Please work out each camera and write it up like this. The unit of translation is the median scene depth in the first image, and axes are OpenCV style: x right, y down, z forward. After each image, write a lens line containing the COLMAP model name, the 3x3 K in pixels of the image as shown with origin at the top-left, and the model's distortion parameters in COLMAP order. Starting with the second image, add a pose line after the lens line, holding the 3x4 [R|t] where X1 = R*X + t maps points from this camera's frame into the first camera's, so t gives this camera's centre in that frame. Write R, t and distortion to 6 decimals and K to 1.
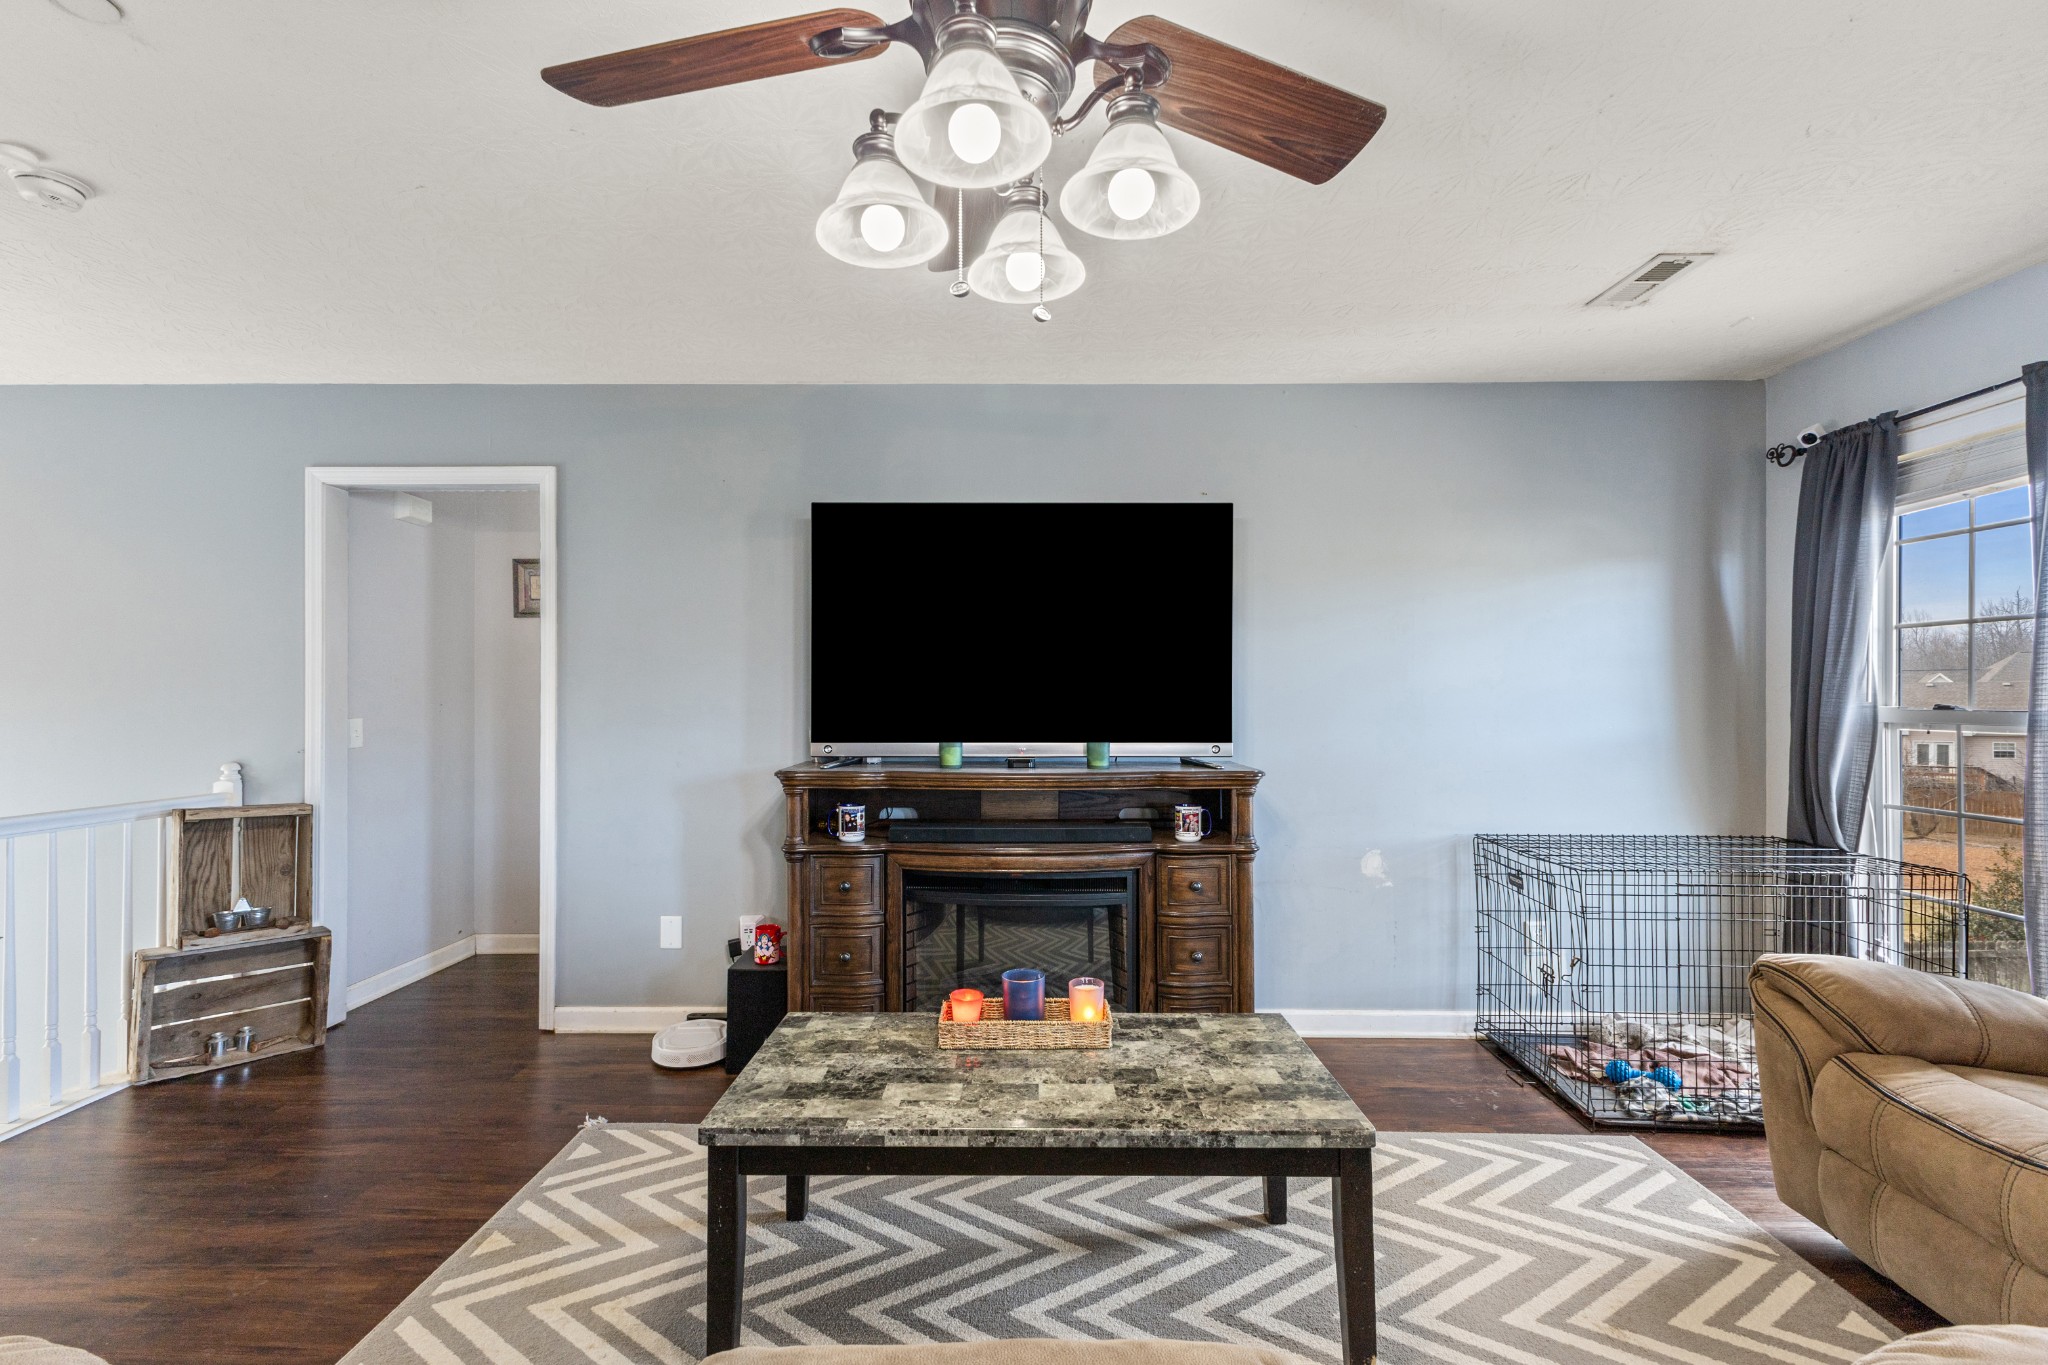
lens RADIAL K [[890.1, 0, 1020.6], [0, 890.1, 691.9], [0, 0, 1]] dist [0.001750, 0.000366]
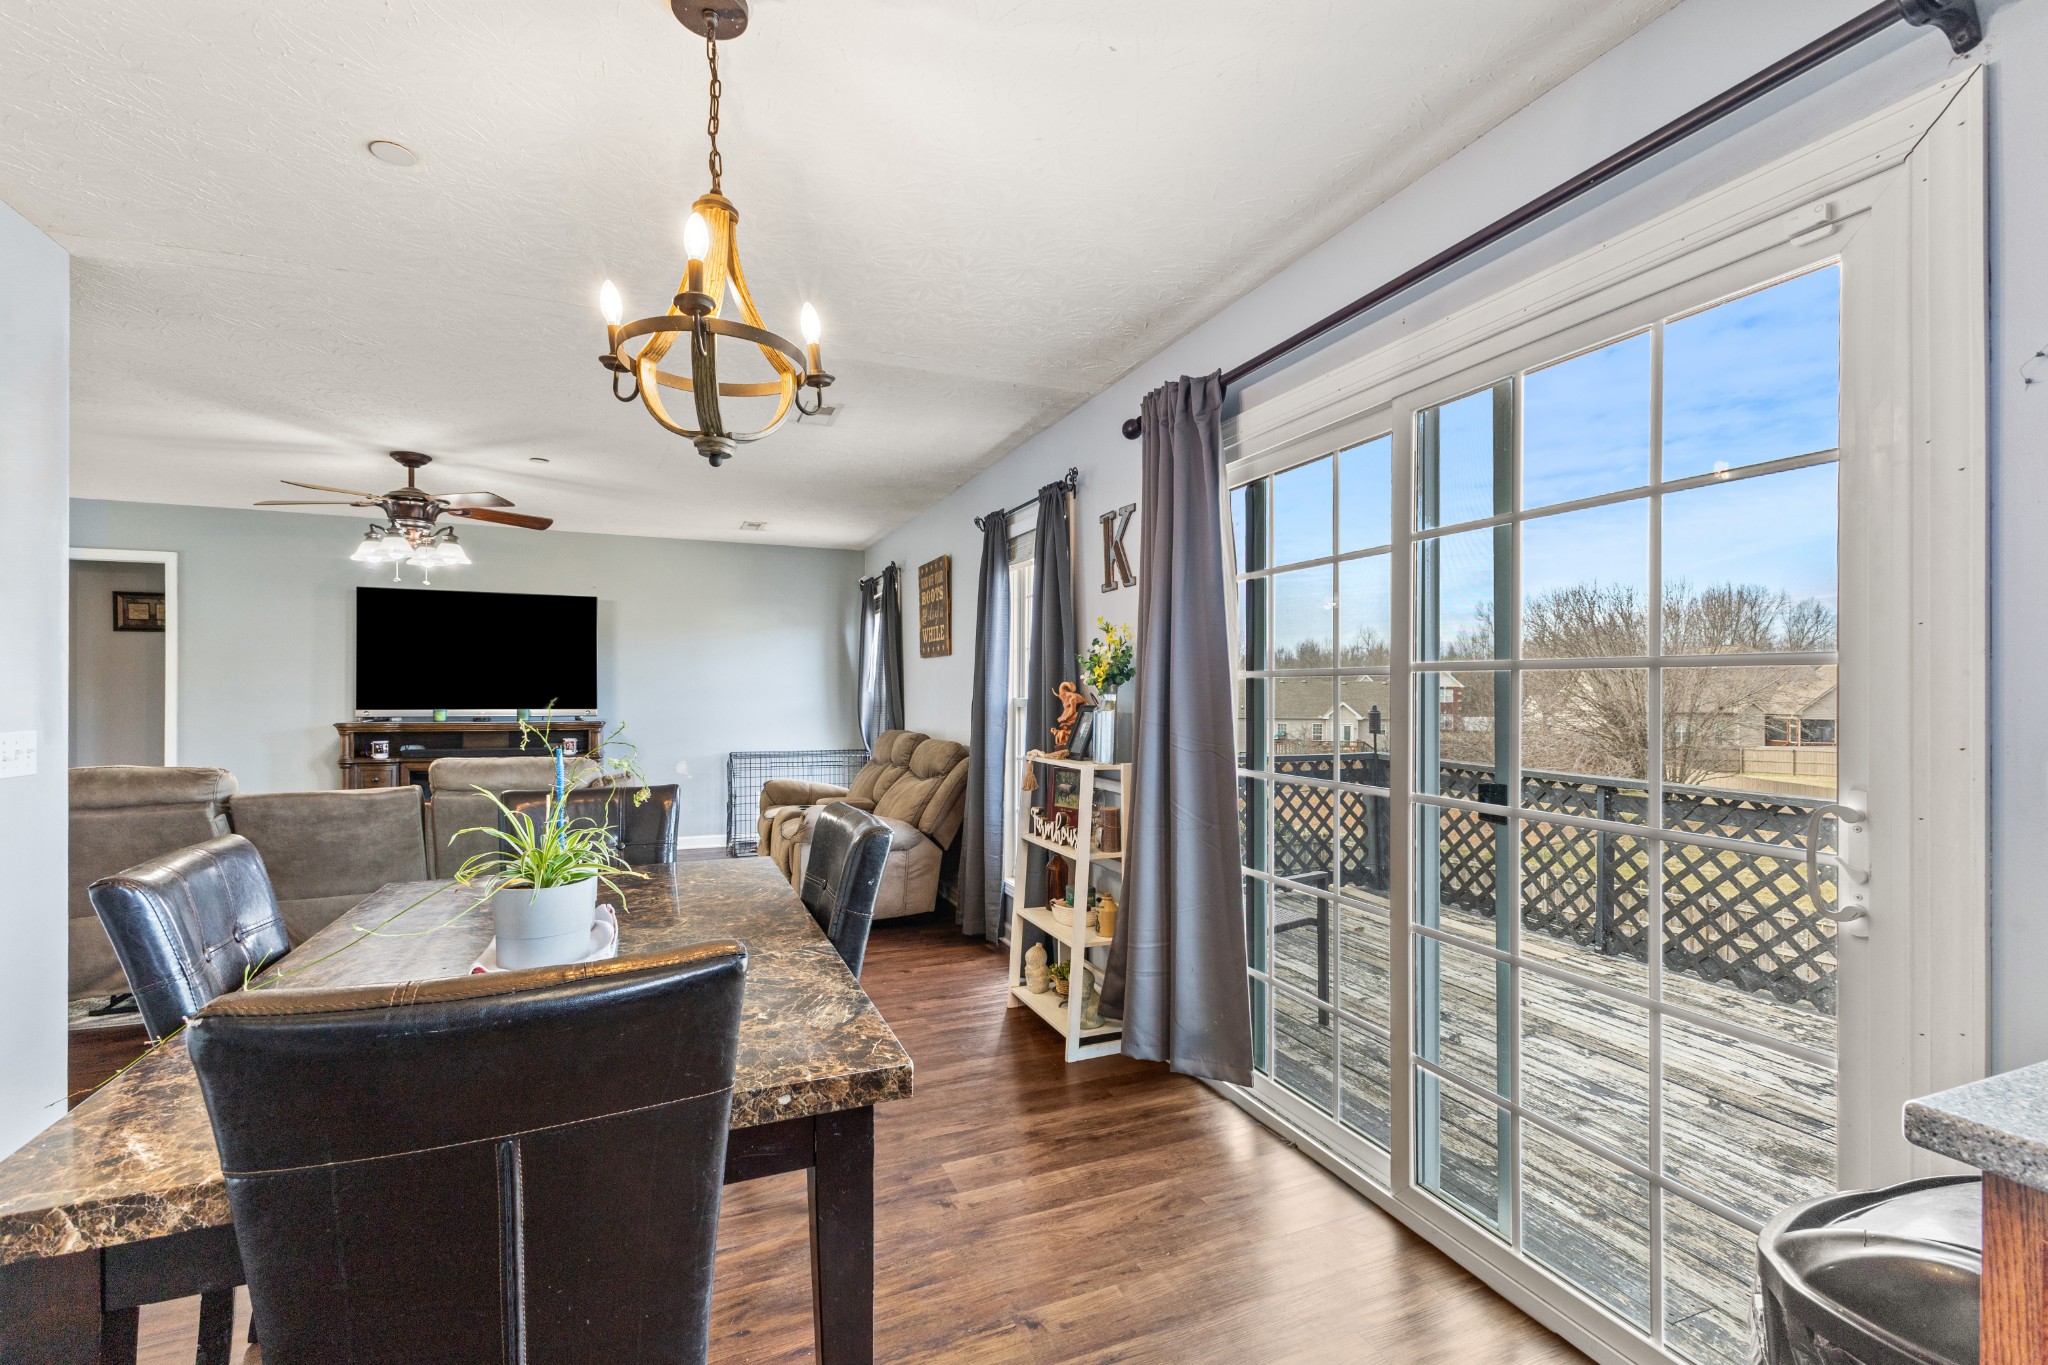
lens RADIAL K [[890.1, 0, 1026.4], [0, 890.1, 687.9], [0, 0, 1]] dist [0.001750, 0.000366]
pose [[0.919723, 0.005208, 0.392534, 0.348076], [-0.007057, 0.999970, 0.003268, -0.006954], [-0.392505, -0.005776, 0.919732, -1.368611]]
